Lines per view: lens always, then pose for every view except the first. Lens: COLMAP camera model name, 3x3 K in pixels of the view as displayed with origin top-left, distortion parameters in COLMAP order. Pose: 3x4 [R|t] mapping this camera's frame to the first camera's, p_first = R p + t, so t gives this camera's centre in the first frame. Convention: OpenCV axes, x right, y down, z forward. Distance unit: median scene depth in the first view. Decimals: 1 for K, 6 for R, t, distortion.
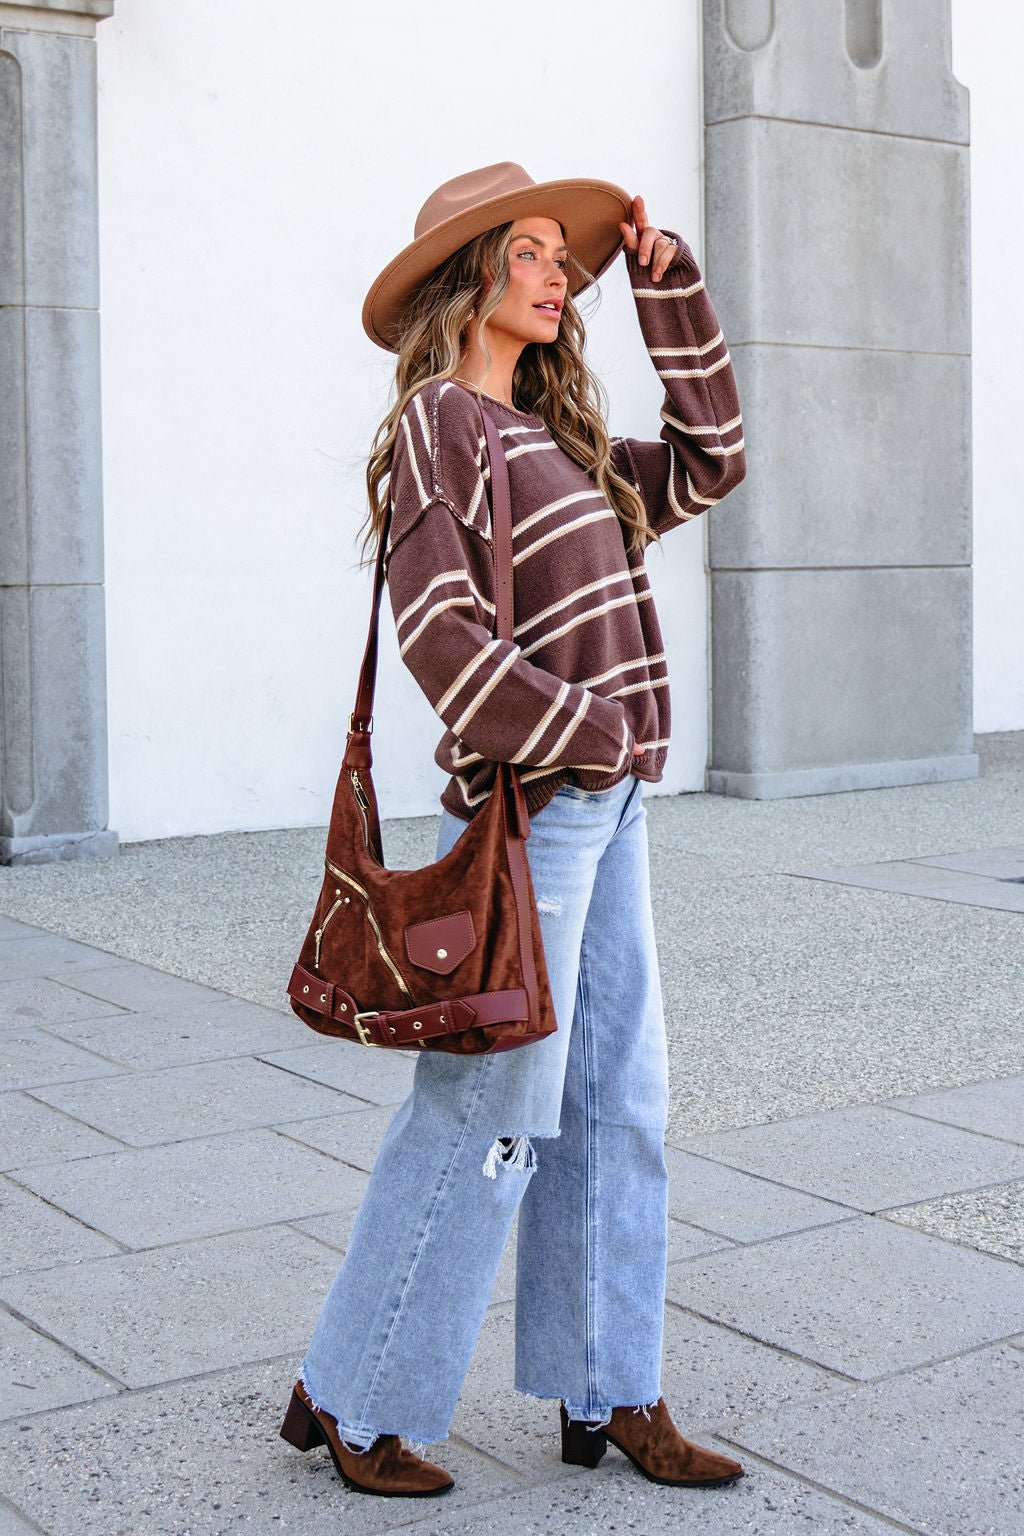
lens RADIAL K [[2354.4, 0, 471.8], [0, 2354.4, 689.7], [0, 0, 1]] dist [-0.070680, -0.044807]
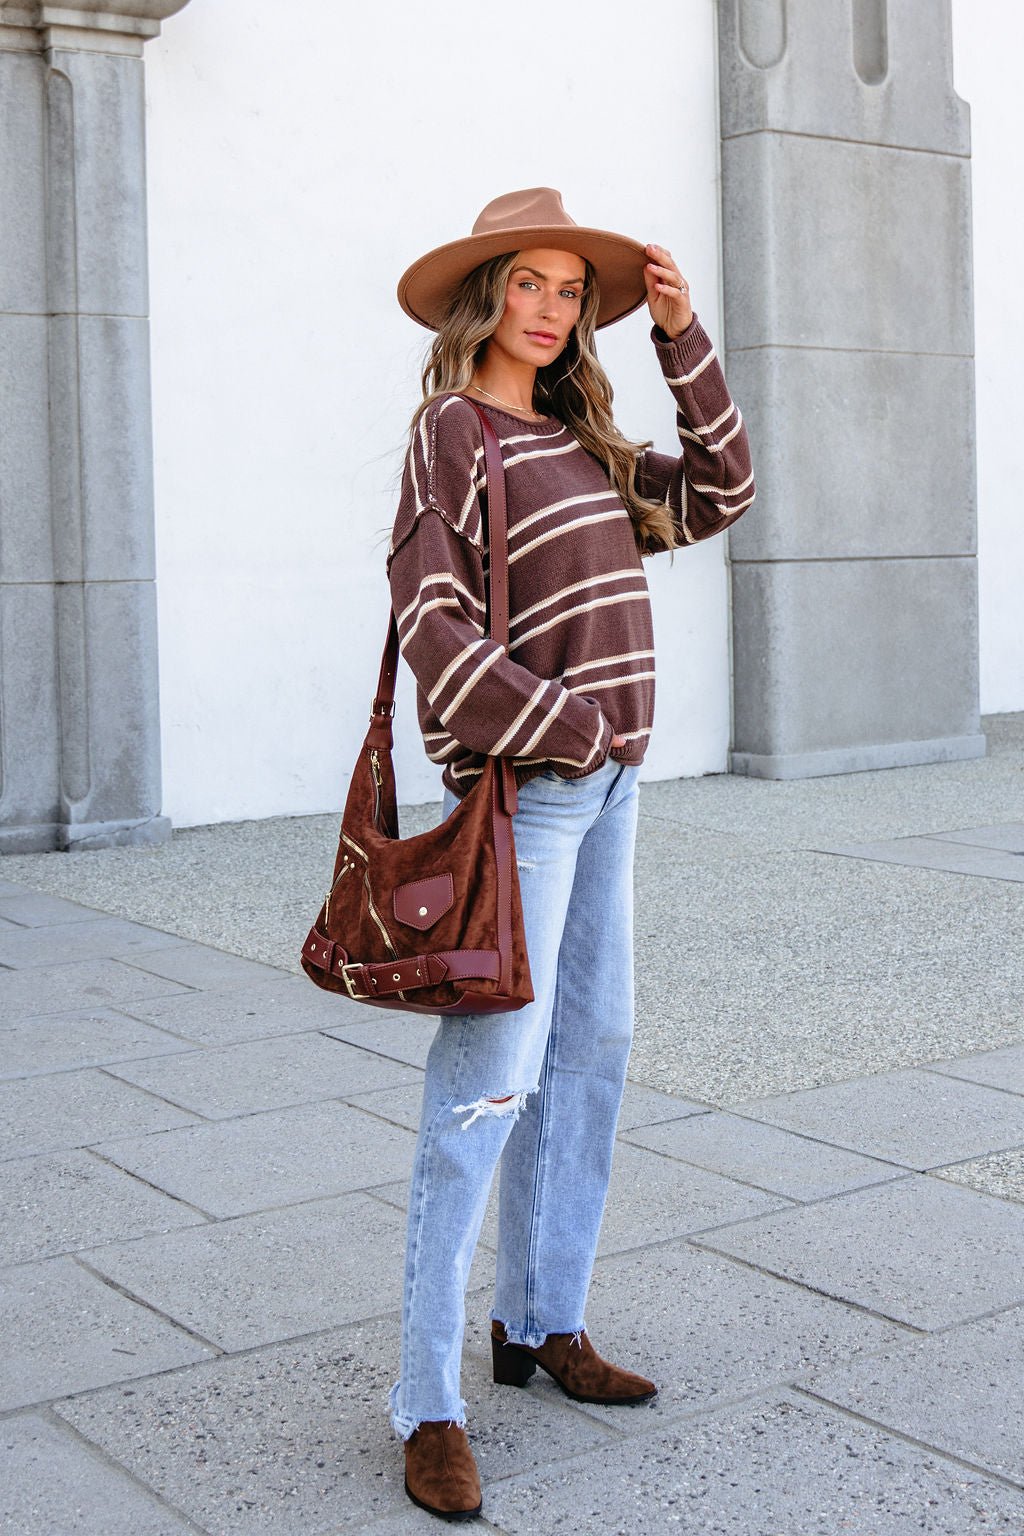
lens RADIAL K [[2245.4, 0, 559.6], [0, 2245.4, 660.1], [0, 0, 1]] dist [-0.073490, -0.034550]
pose [[0.999387, -0.009906, 0.033579, -0.011253], [0.010184, 0.999915, -0.008089, 0.000402], [-0.033496, 0.008426, 0.999403, 0.001650]]
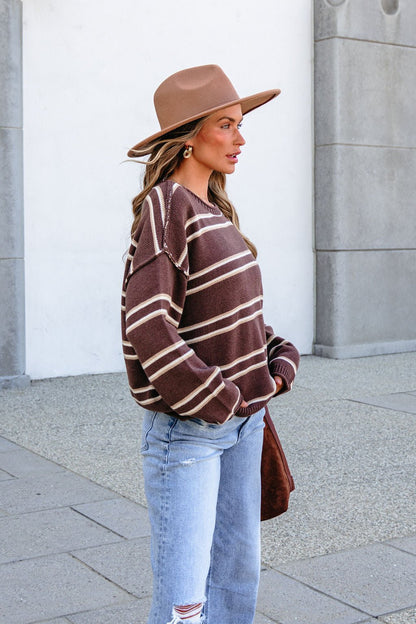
lens RADIAL K [[1025.8, 0, 180.8], [0, 1025.8, 285.8], [0, 0, 1]] dist [-0.077264, -0.035860]
pose [[0.999142, 0.008434, -0.040551, 0.021850], [-0.008567, 0.999958, -0.003104, -0.018621], [0.040523, 0.003449, 0.999173, 0.087394]]
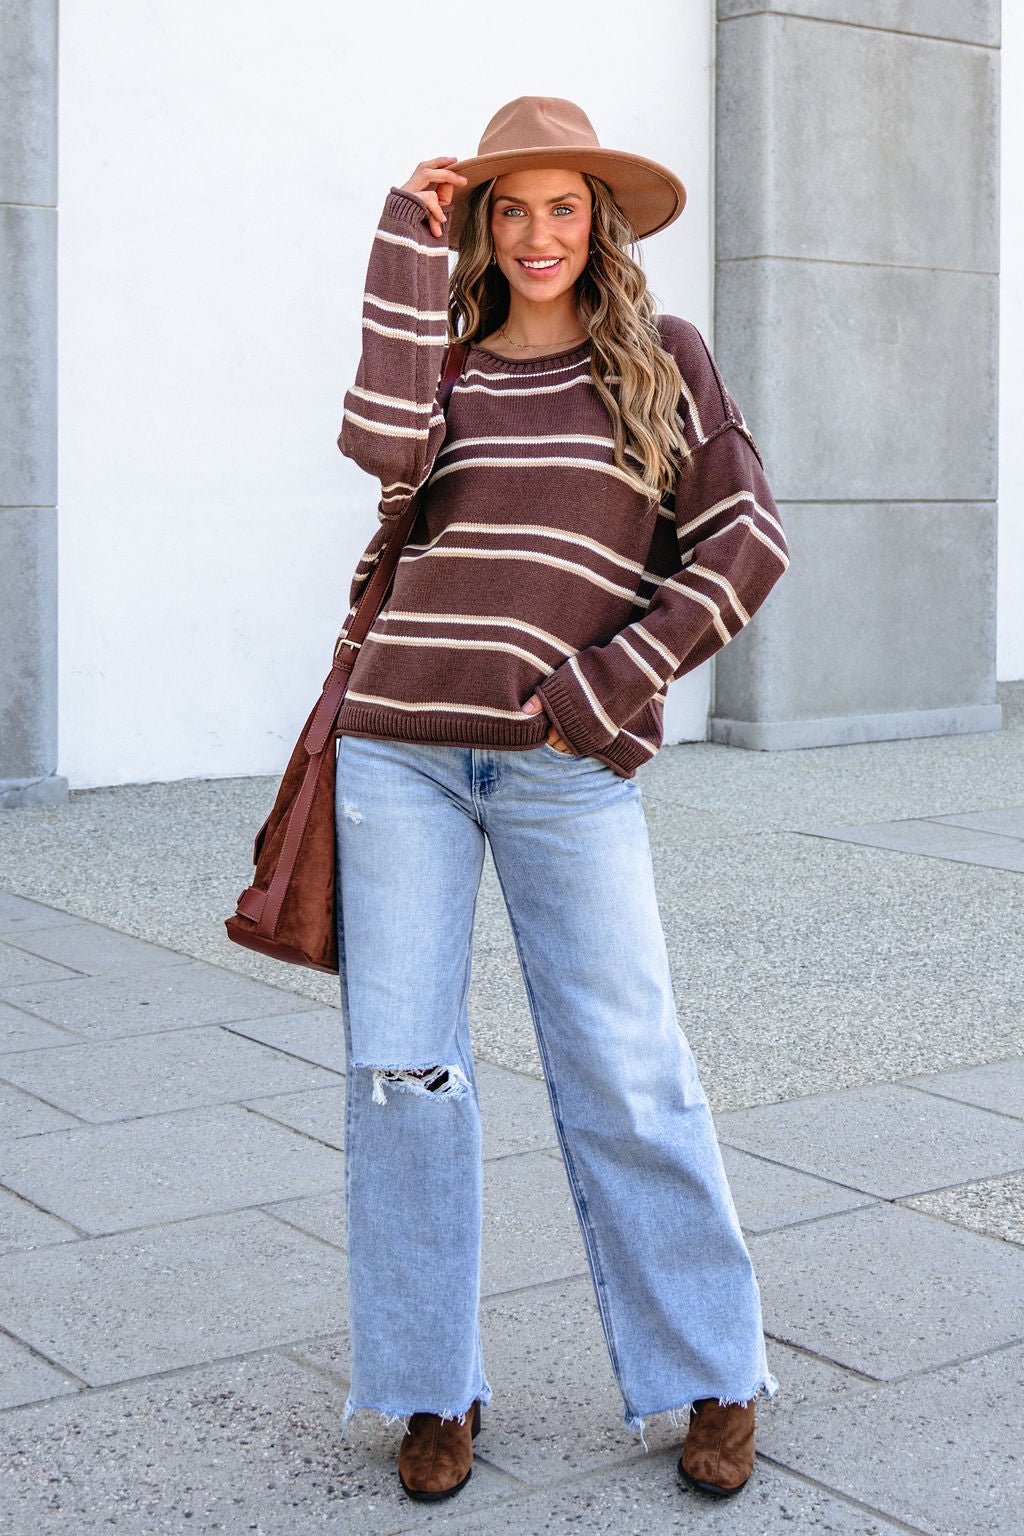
lens RADIAL K [[2572.3, 0, 560.0], [0, 2572.3, 580.2], [0, 0, 1]] dist [-0.074496, -0.026722]
pose [[0.998931, 0.015067, 0.043698, -0.004125], [-0.014290, 0.999735, -0.018042, -0.001019], [-0.043959, 0.017398, 0.998882, -0.005781]]
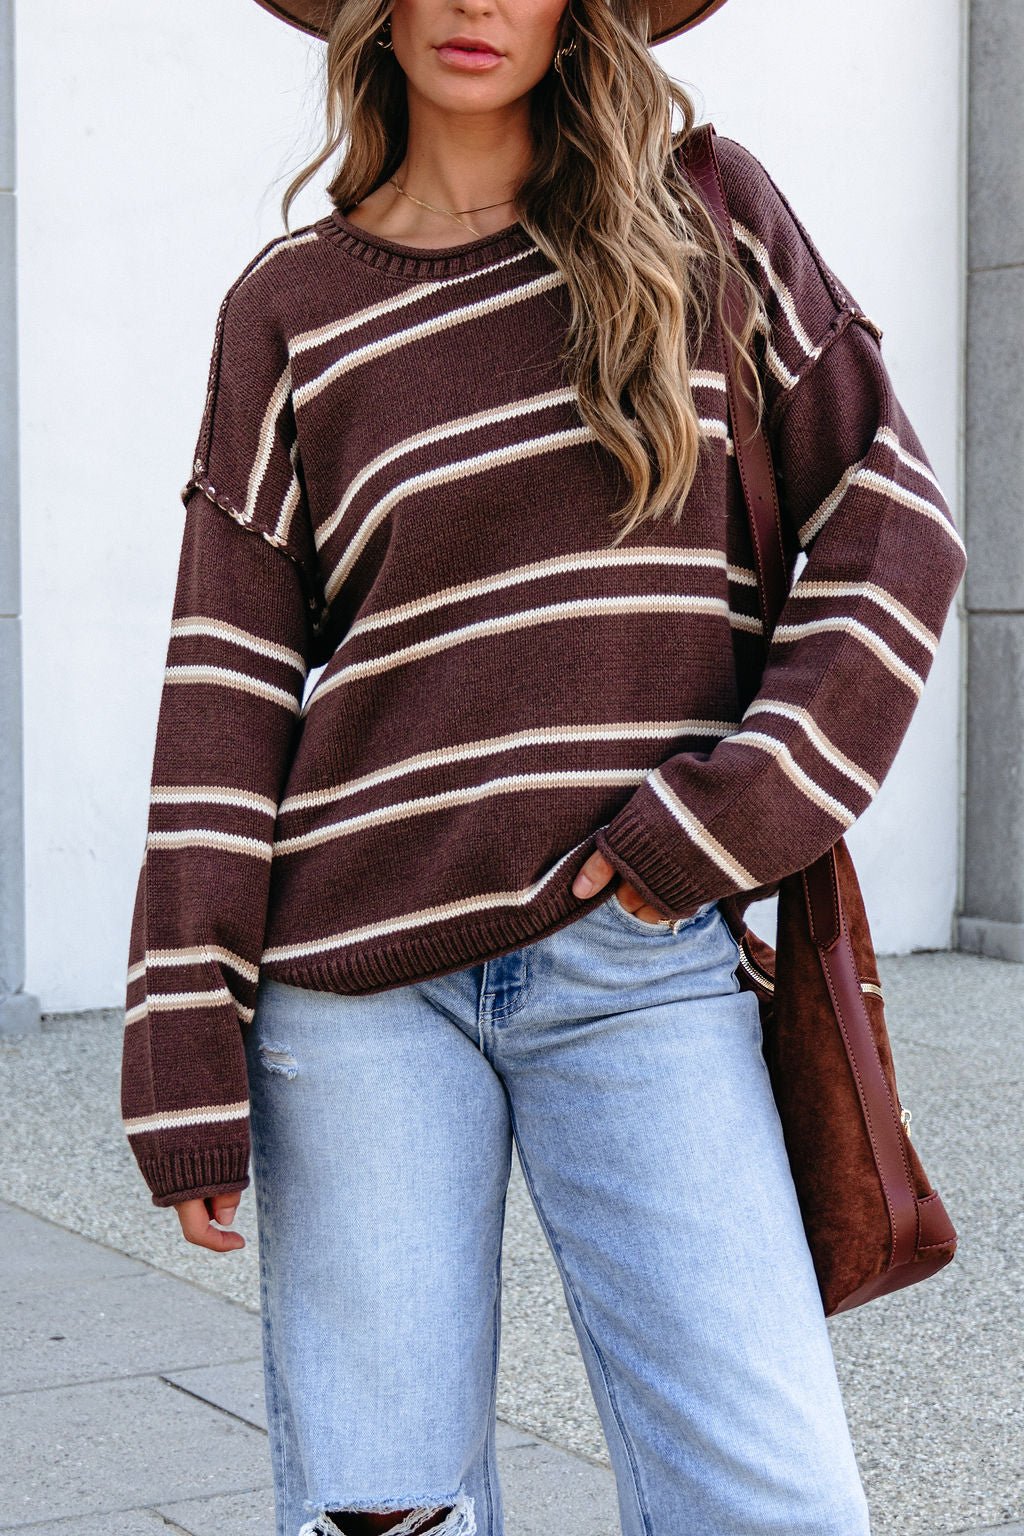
lens RADIAL K [[3253.6, 0, 473.3], [0, 3253.6, 879.3], [0, 0, 1]] dist [0.019909, -0.188111]
pose [[0.998231, 0.016299, -0.057183, 0.021686], [-0.014888, 0.999576, 0.025024, 0.003489], [0.057567, -0.024129, 0.998050, 0.105796]]
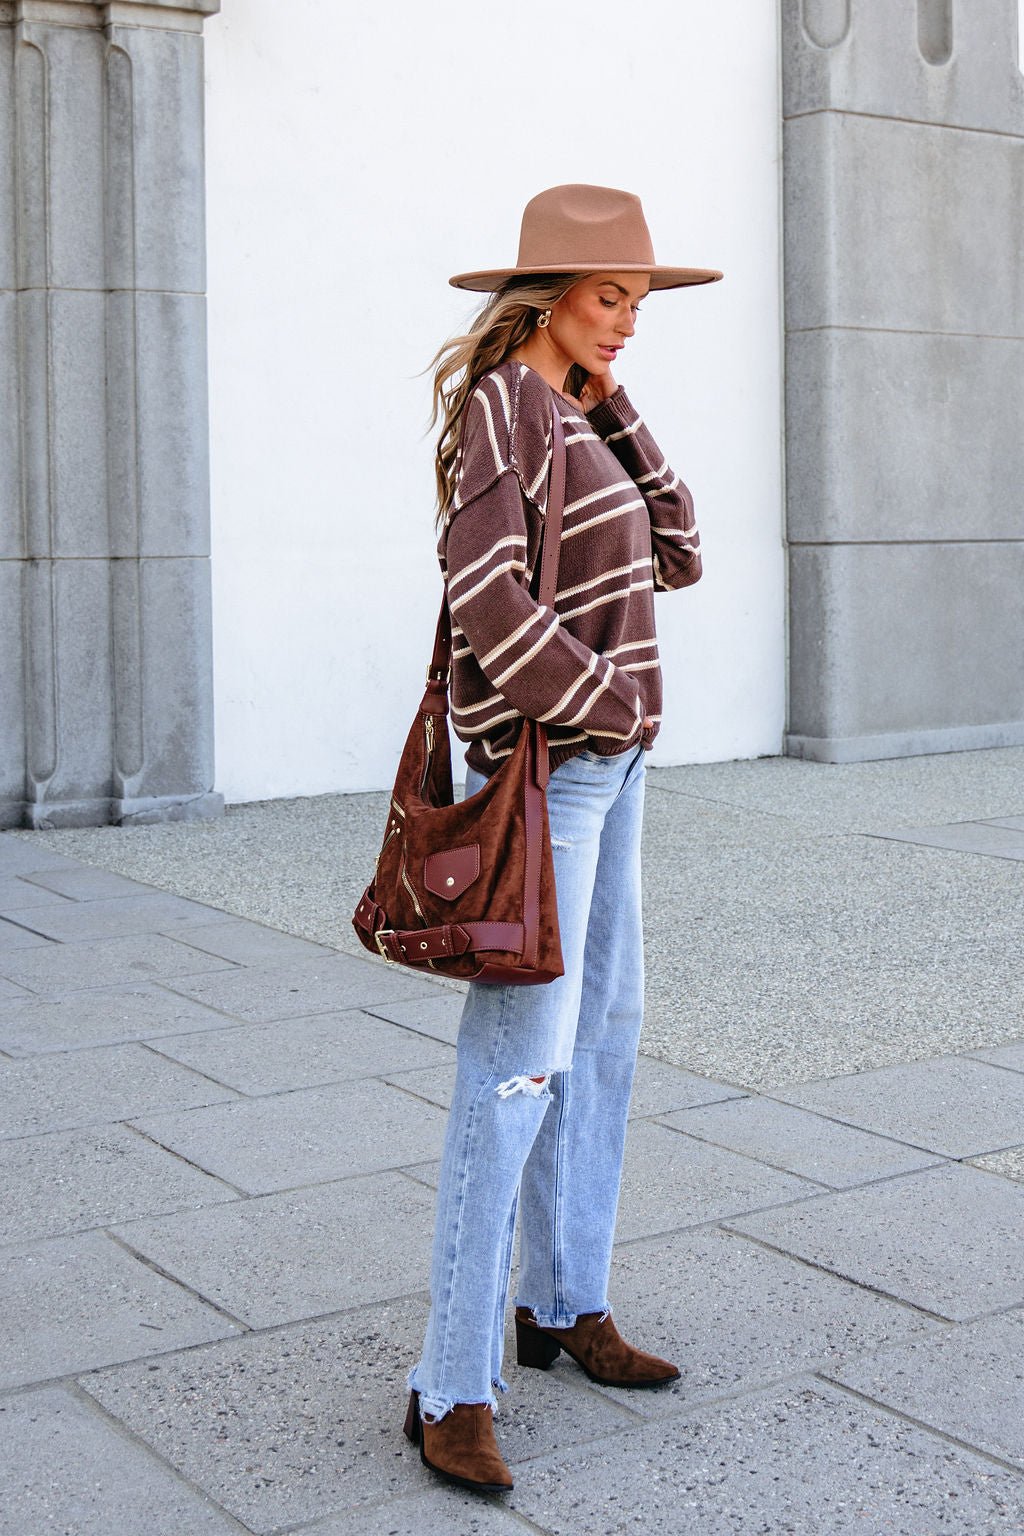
lens RADIAL K [[2245.4, 0, 559.6], [0, 2245.4, 660.1], [0, 0, 1]] dist [-0.073490, -0.034550]
pose [[0.999989, 0.001056, 0.004461, -0.005741], [-0.001060, 0.999999, 0.000922, 0.000063], [-0.004460, -0.000927, 0.999990, 0.003130]]
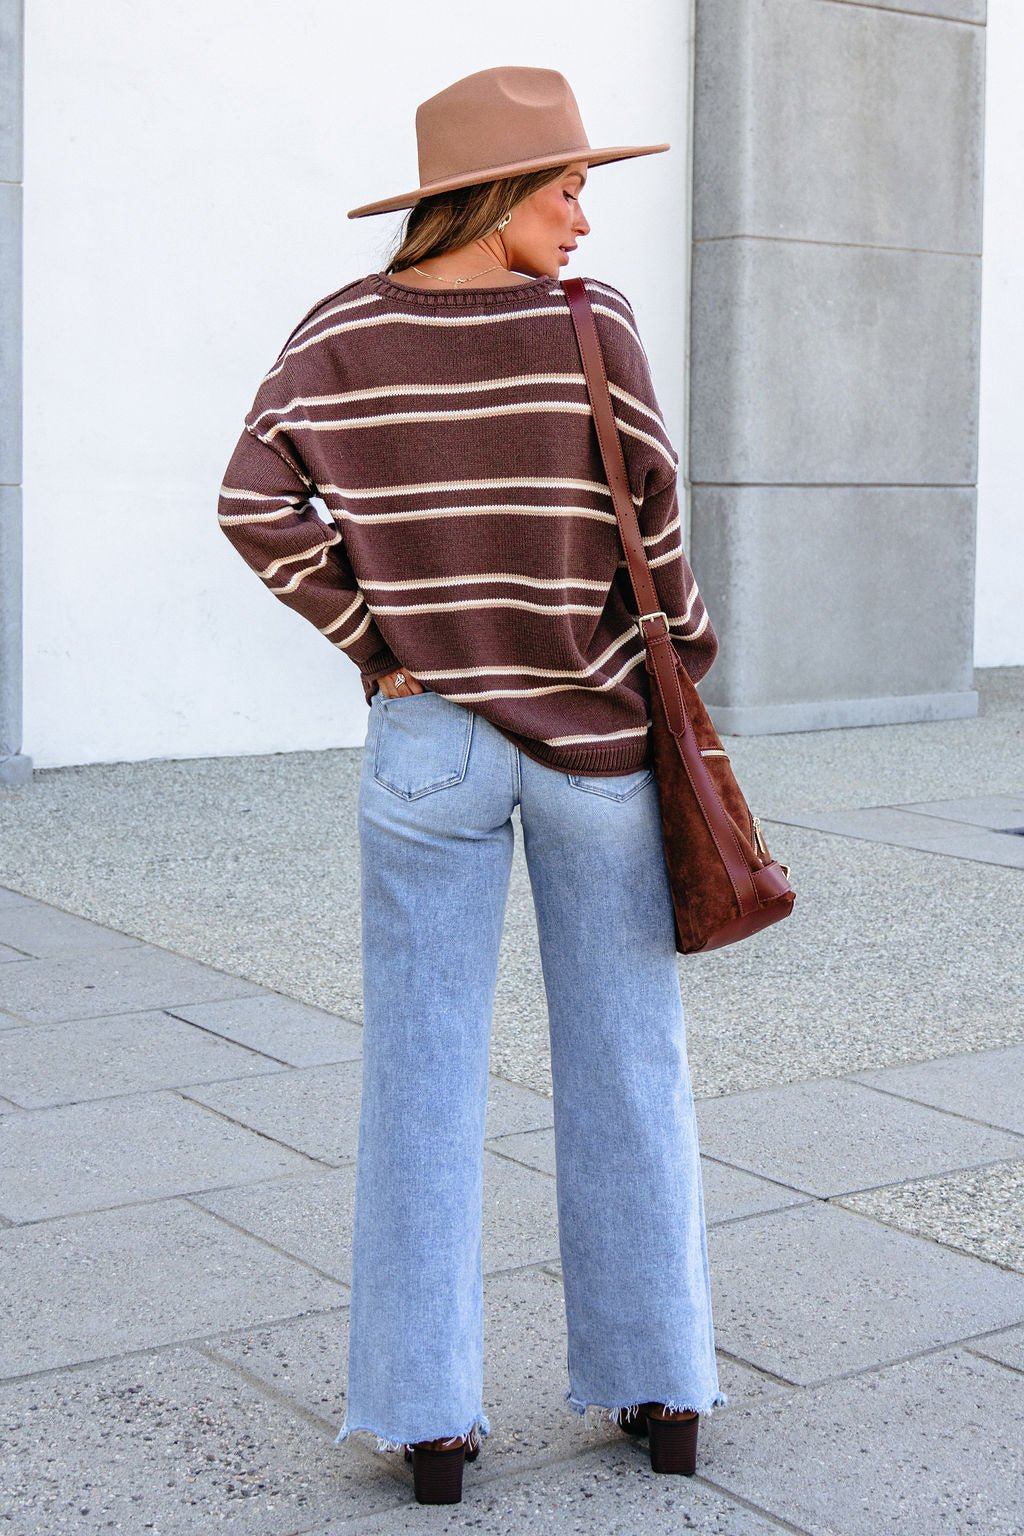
lens RADIAL K [[2568.2, 0, 484.8], [0, 2568.2, 653.9], [0, 0, 1]] dist [-0.068308, -0.072961]
pose [[0.999606, 0.022579, 0.016690, 0.007894], [-0.022902, 0.999549, 0.019400, -0.002882], [-0.016244, -0.019775, 0.999672, 0.003013]]
